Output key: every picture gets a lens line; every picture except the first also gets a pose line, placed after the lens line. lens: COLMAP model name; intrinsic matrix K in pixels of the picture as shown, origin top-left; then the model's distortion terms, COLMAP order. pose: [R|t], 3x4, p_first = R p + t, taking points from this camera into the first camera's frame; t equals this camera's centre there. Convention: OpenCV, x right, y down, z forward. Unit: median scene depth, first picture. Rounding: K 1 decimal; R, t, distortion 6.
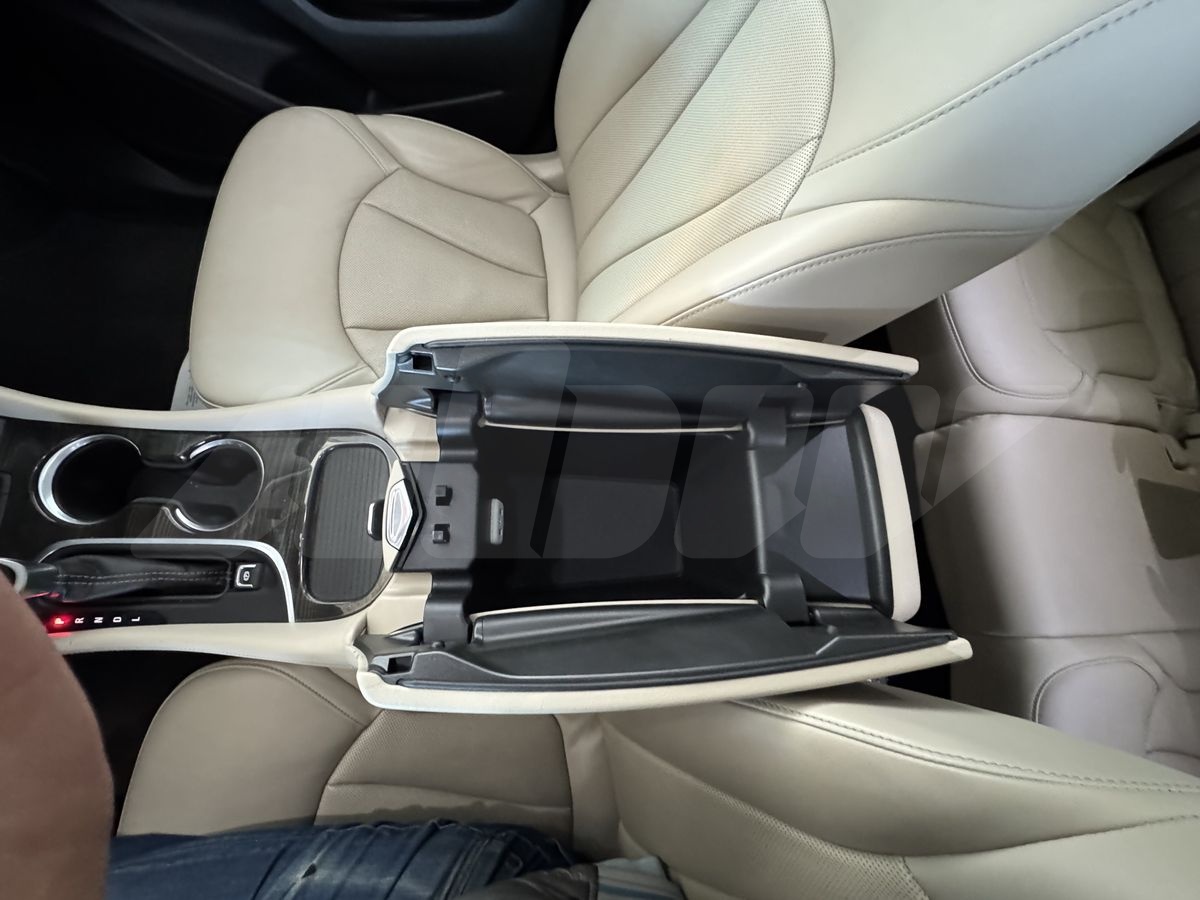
lens RADIAL K [[473.6, 0, 603.4], [0, 473.6, 451.3], [0, 0, 1]] dist [-0.004300, -0.000175]
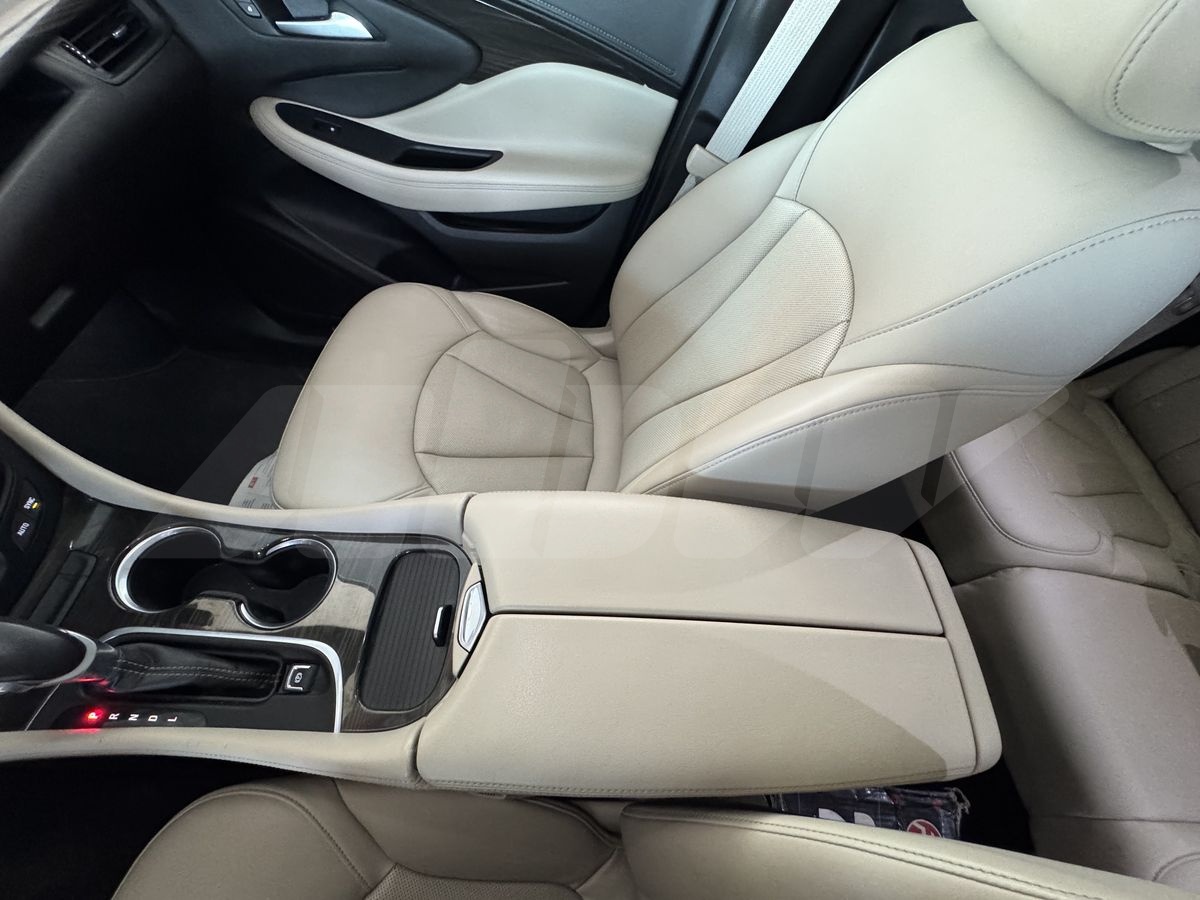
lens RADIAL K [[473.6, 0, 608.9], [0, 473.6, 450.0], [0, 0, 1]] dist [-0.004300, -0.000175]
pose [[0.998318, 0.057515, -0.007350, -0.127973], [-0.056828, 0.945357, -0.321045, 0.090029], [-0.011517, 0.320923, 0.947035, -0.073446]]
